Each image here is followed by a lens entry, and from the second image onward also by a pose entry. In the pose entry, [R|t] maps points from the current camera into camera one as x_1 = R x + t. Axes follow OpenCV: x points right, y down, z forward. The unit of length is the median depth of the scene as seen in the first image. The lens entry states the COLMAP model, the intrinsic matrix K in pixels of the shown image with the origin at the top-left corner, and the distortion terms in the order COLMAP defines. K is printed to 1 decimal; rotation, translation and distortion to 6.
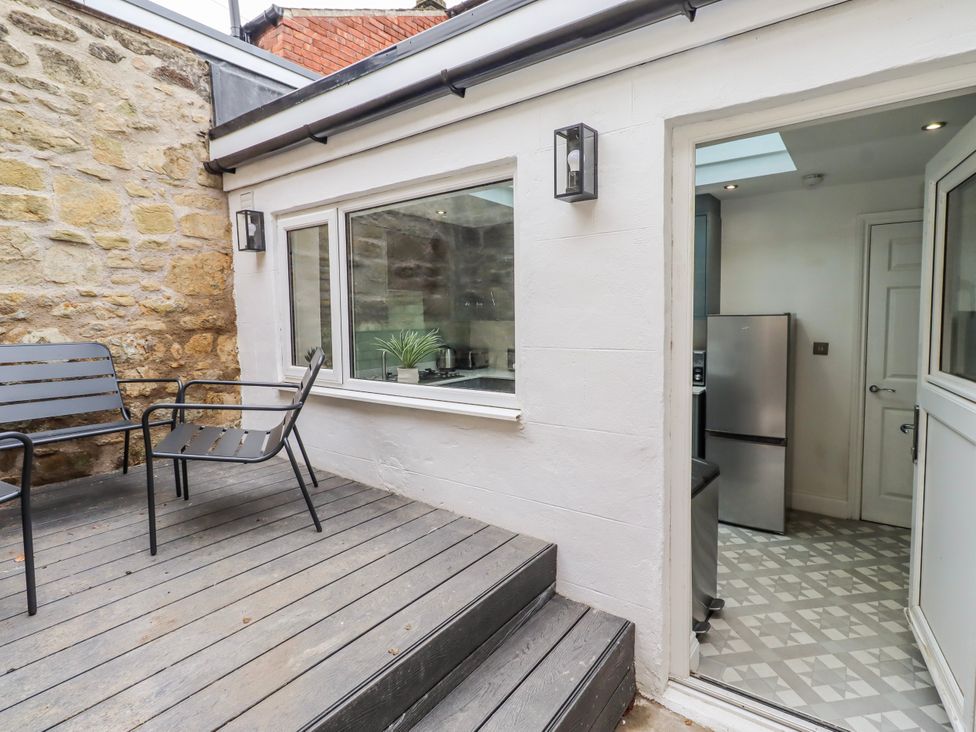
lens RADIAL K [[507.6, 0, 483.7], [0, 507.6, 350.7], [0, 0, 1]] dist [0.003069, 0.000479]
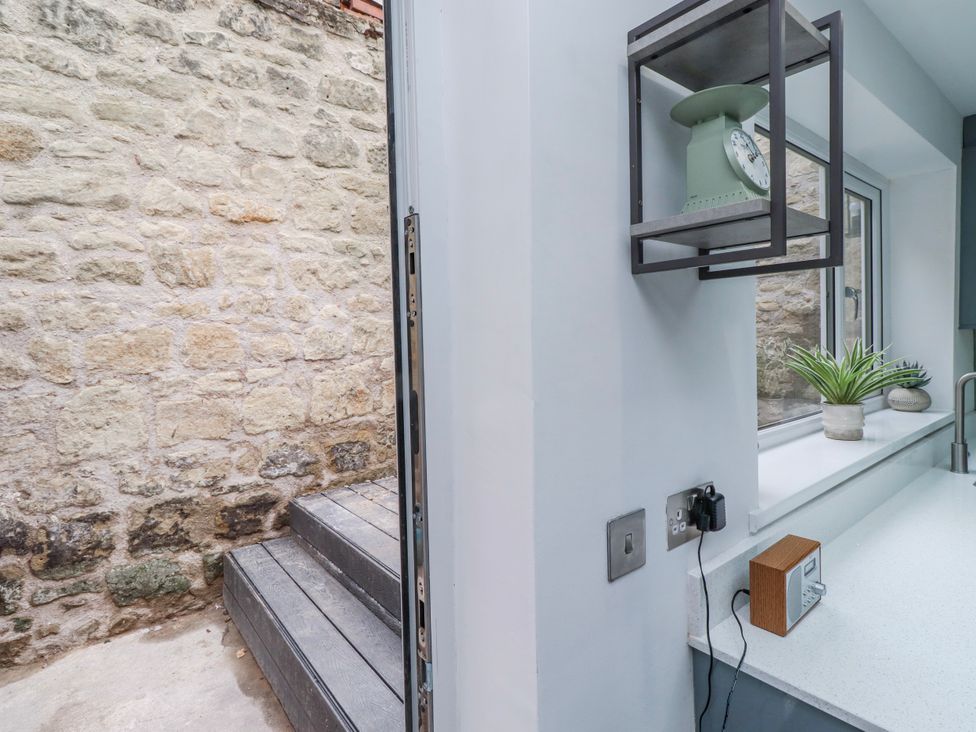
lens RADIAL K [[507.6, 0, 500.1], [0, 507.6, 351.3], [0, 0, 1]] dist [0.003069, 0.000479]
pose [[-0.240928, 0.047504, -0.969380, 0.490302], [-0.039794, 0.997478, 0.058771, -0.043388], [0.969727, 0.052736, -0.238430, 0.707422]]
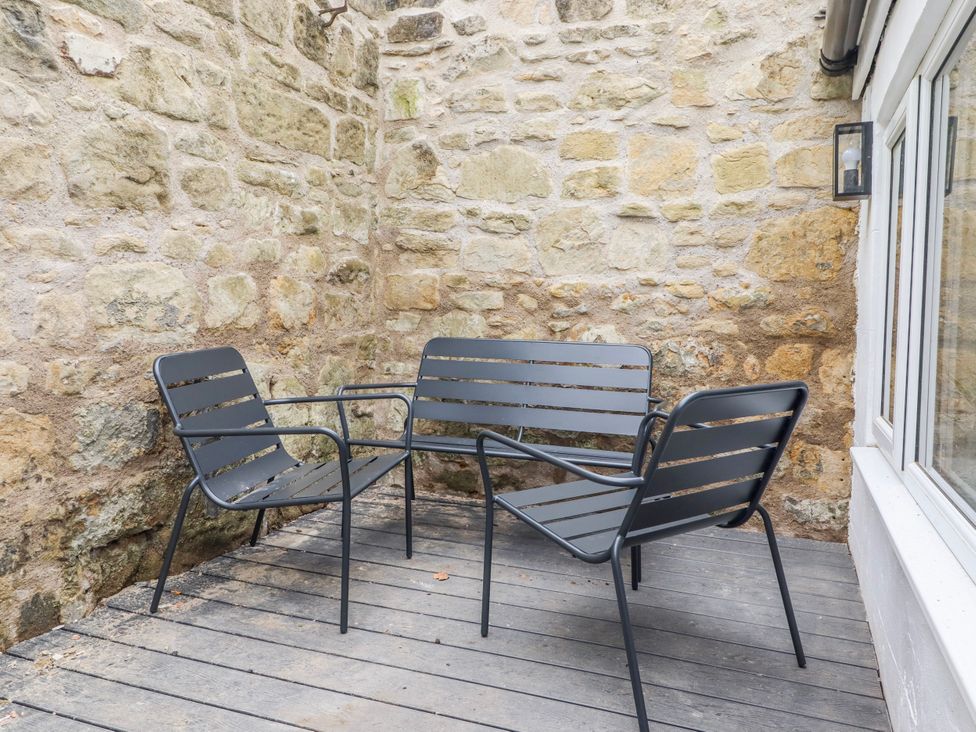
lens RADIAL K [[747.2, 0, 516.9], [0, 747.2, 349.6], [0, 0, 1]] dist [-0.003892, 0.001652]
pose [[0.278316, 0.063685, -0.958376, 0.242660], [-0.089883, 0.995148, 0.040026, -0.036336], [0.956275, 0.075002, 0.282689, 0.475328]]
